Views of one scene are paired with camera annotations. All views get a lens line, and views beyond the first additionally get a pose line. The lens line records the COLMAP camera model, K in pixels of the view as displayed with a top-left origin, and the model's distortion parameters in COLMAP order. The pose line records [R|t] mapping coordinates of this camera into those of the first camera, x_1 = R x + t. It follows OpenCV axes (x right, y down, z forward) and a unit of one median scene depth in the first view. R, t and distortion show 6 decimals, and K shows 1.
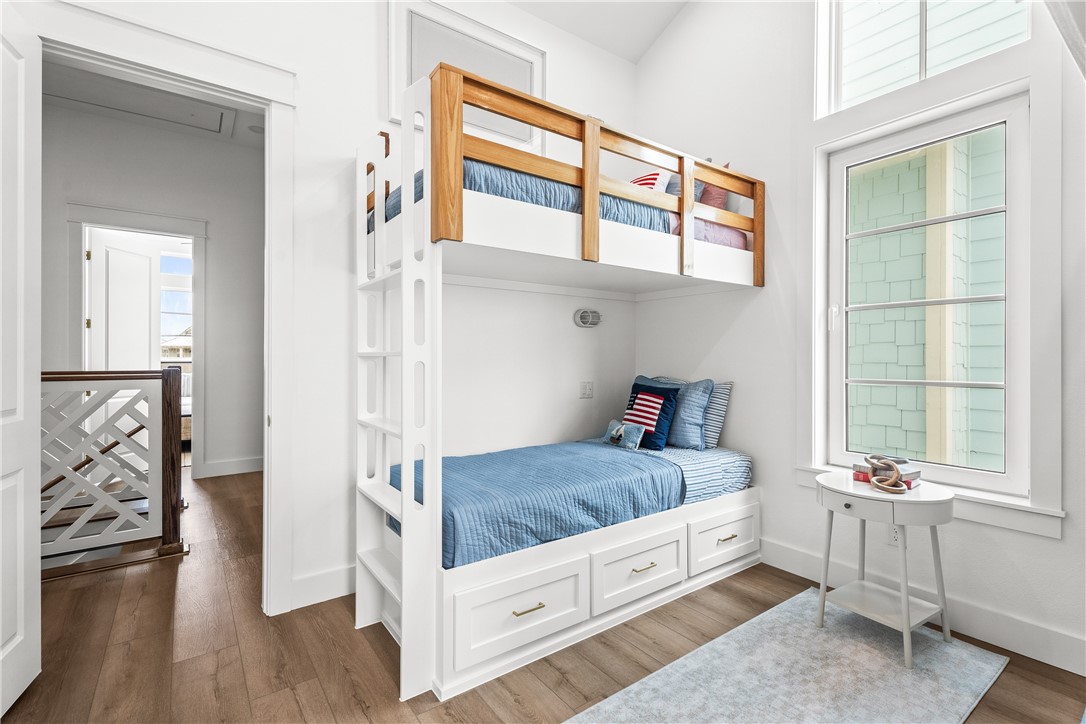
lens RADIAL K [[501.8, 0, 545.9], [0, 501.8, 363.1], [0, 0, 1]] dist [0.016906, 0.000191]
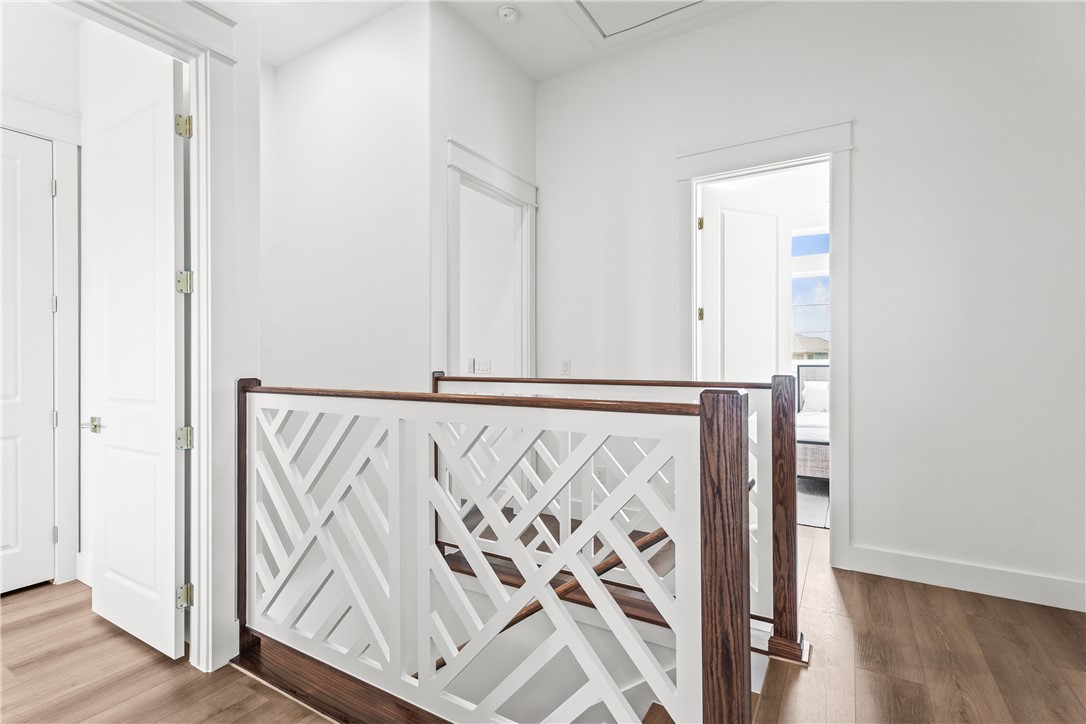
lens RADIAL K [[501.8, 0, 545.9], [0, 501.8, 363.1], [0, 0, 1]] dist [0.016906, 0.000191]
pose [[0.408927, 0.006349, -0.912545, -0.356014], [-0.011695, 0.999930, 0.001717, -0.002384], [0.912492, 0.009970, 0.408972, 0.559536]]
